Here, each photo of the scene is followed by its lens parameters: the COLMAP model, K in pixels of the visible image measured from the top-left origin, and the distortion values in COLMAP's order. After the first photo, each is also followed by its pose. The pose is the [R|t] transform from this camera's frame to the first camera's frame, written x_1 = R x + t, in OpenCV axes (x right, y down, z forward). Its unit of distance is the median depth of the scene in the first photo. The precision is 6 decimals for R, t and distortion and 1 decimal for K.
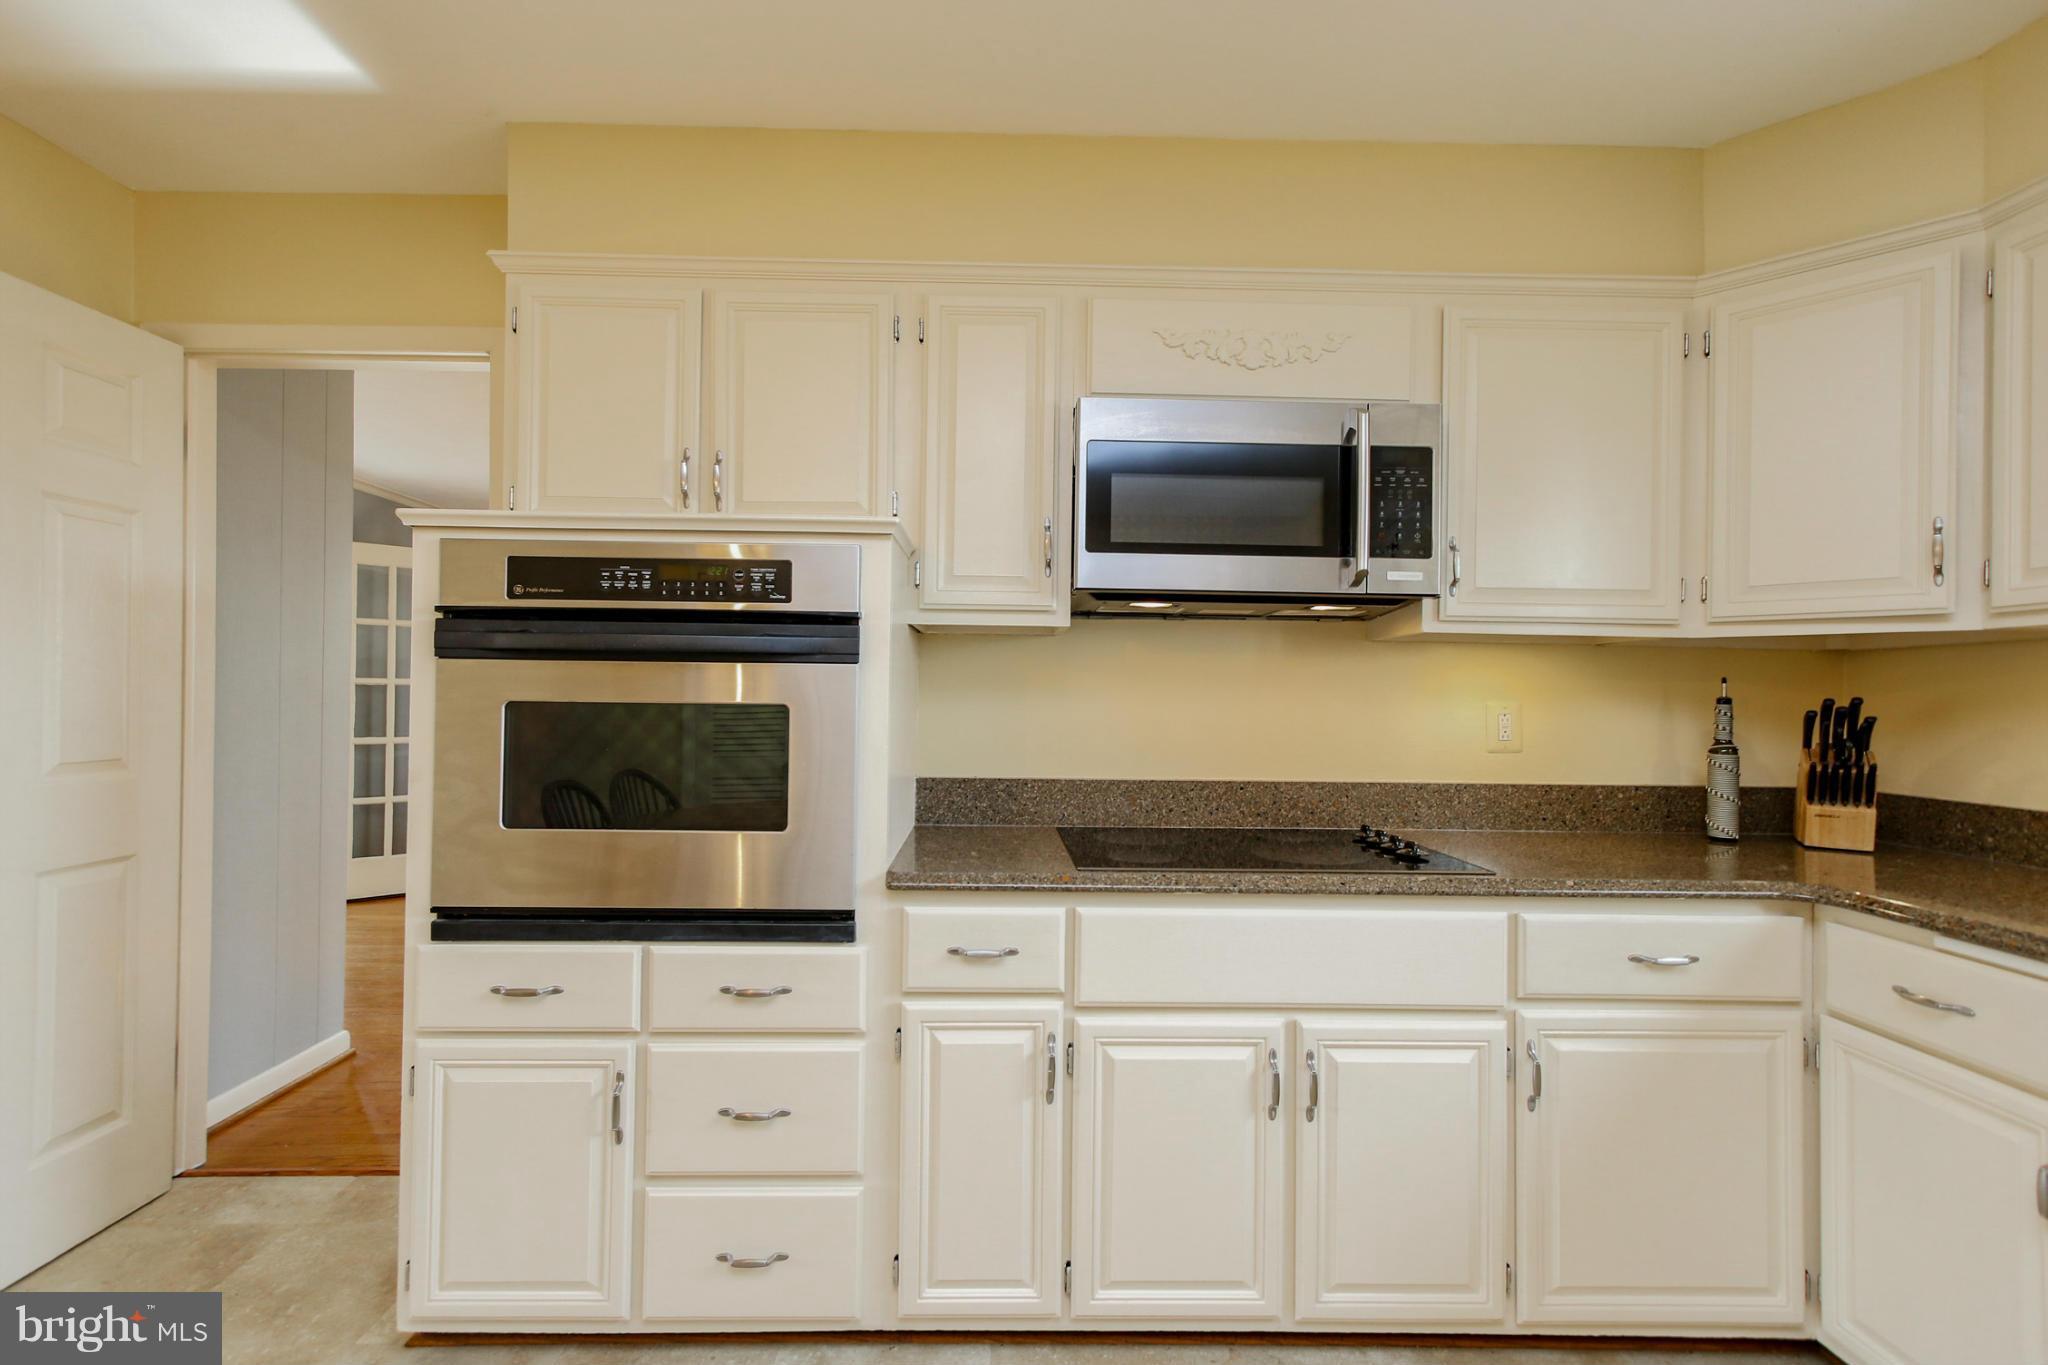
lens RADIAL K [[929.1, 0, 1019.3], [0, 929.1, 687.5], [0, 0, 1]] dist [0.008071, 0.002415]
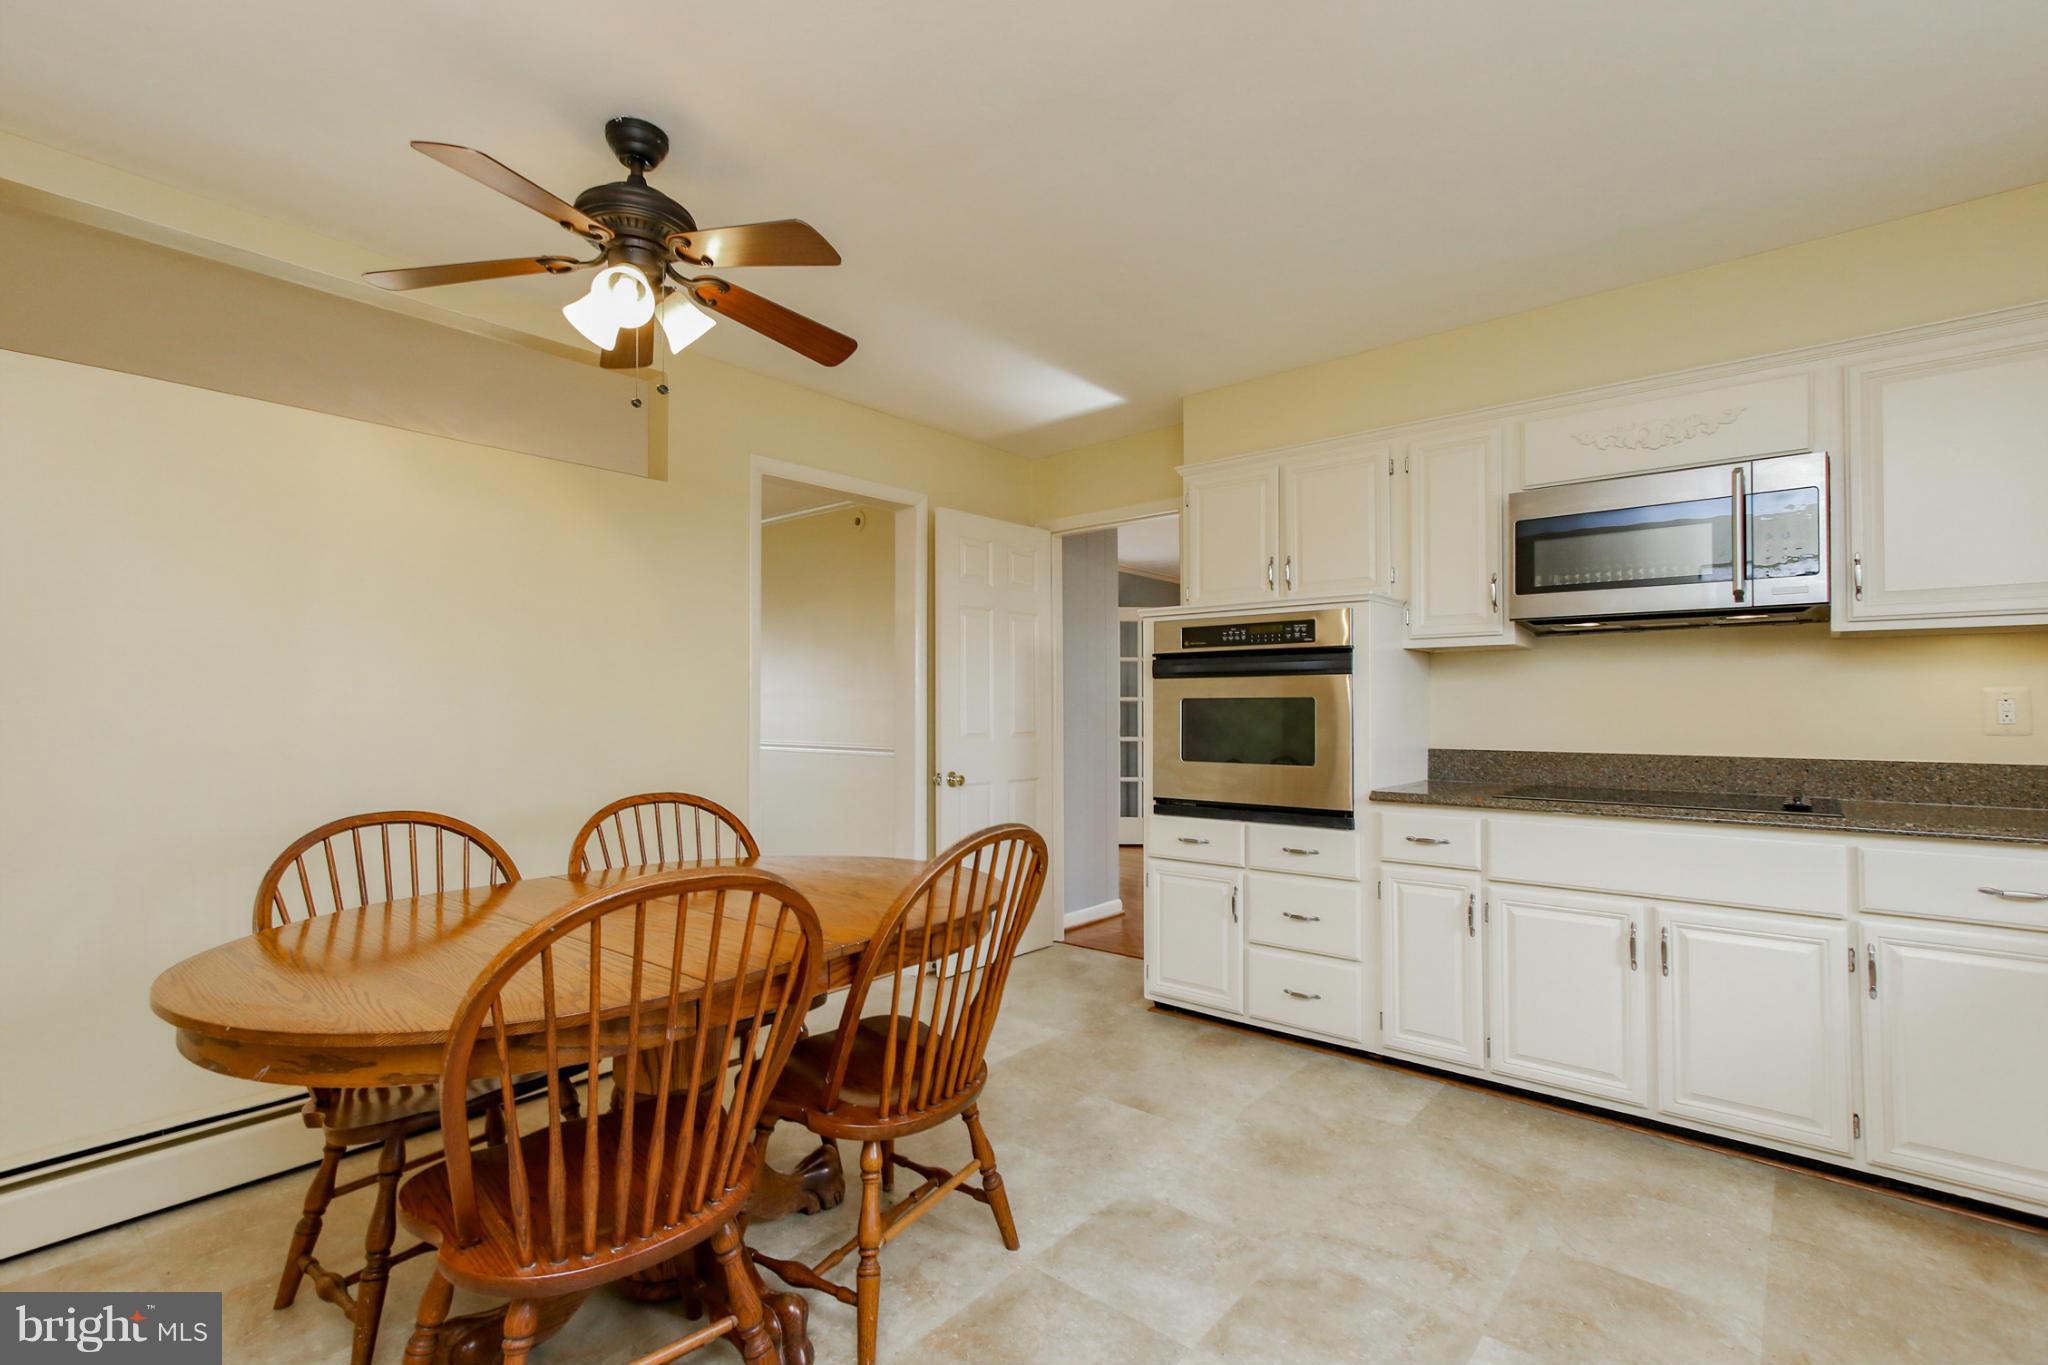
lens RADIAL K [[929.1, 0, 1019.9], [0, 929.1, 688.5], [0, 0, 1]] dist [0.008071, 0.002415]
pose [[0.749013, -0.026818, -0.662012, 0.470129], [0.012497, 0.999575, -0.026353, 0.036863], [0.662437, 0.011465, 0.749030, -0.674898]]
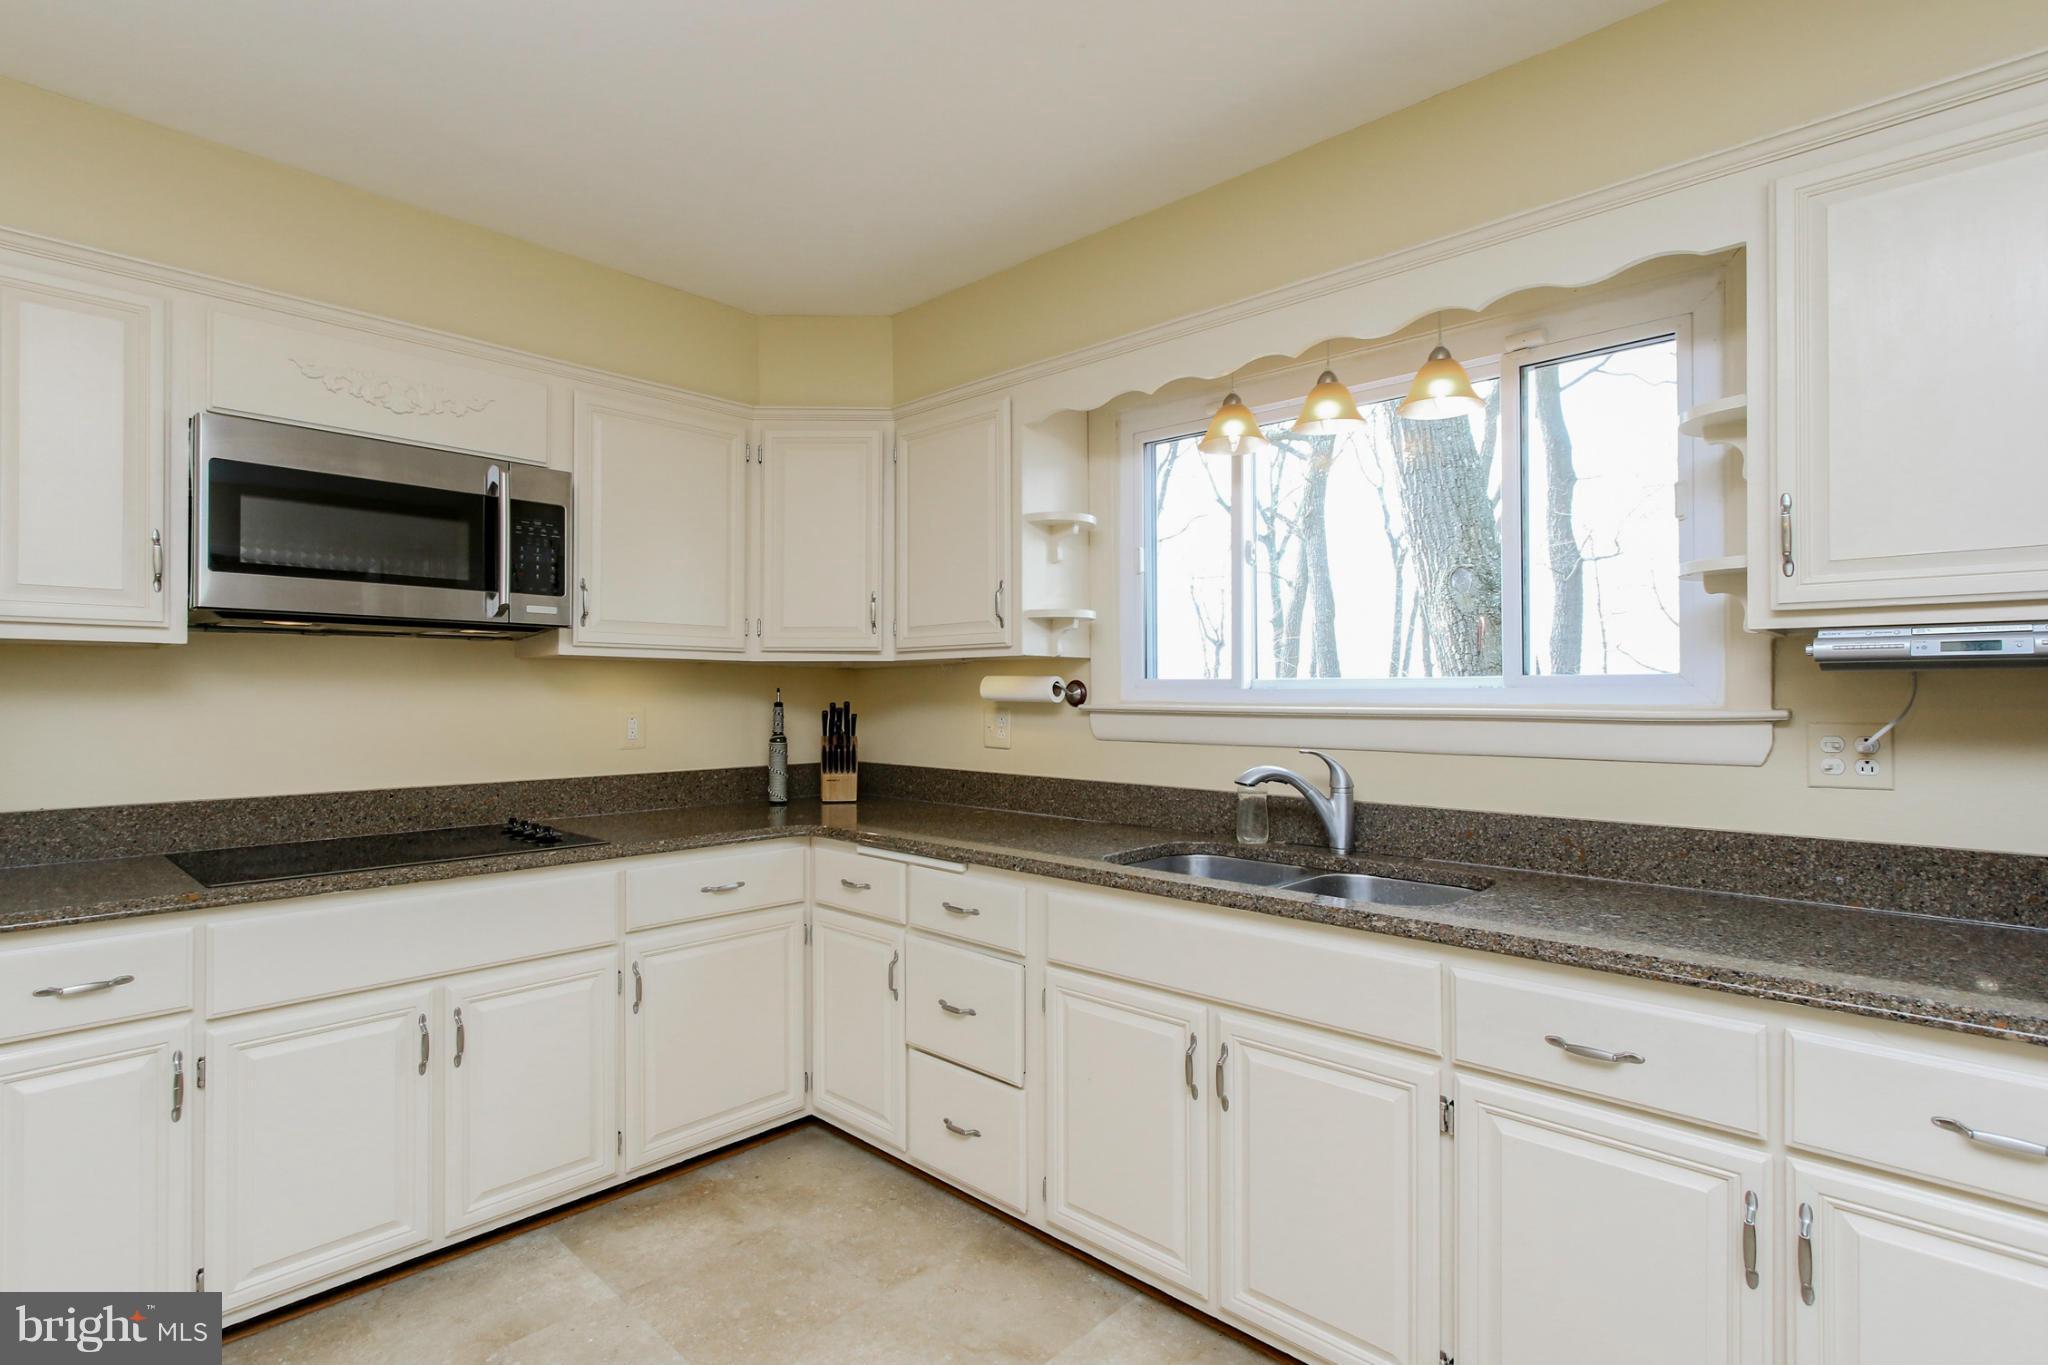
lens RADIAL K [[997.8, 0, 998.9], [0, 997.8, 687.2], [0, 0, 1]] dist [0.002051, 0.000599]
pose [[0.711814, -0.009106, 0.702308, -0.079042], [0.004202, 0.999953, 0.008707, -0.026909], [-0.702355, -0.003246, 0.711819, -0.352958]]
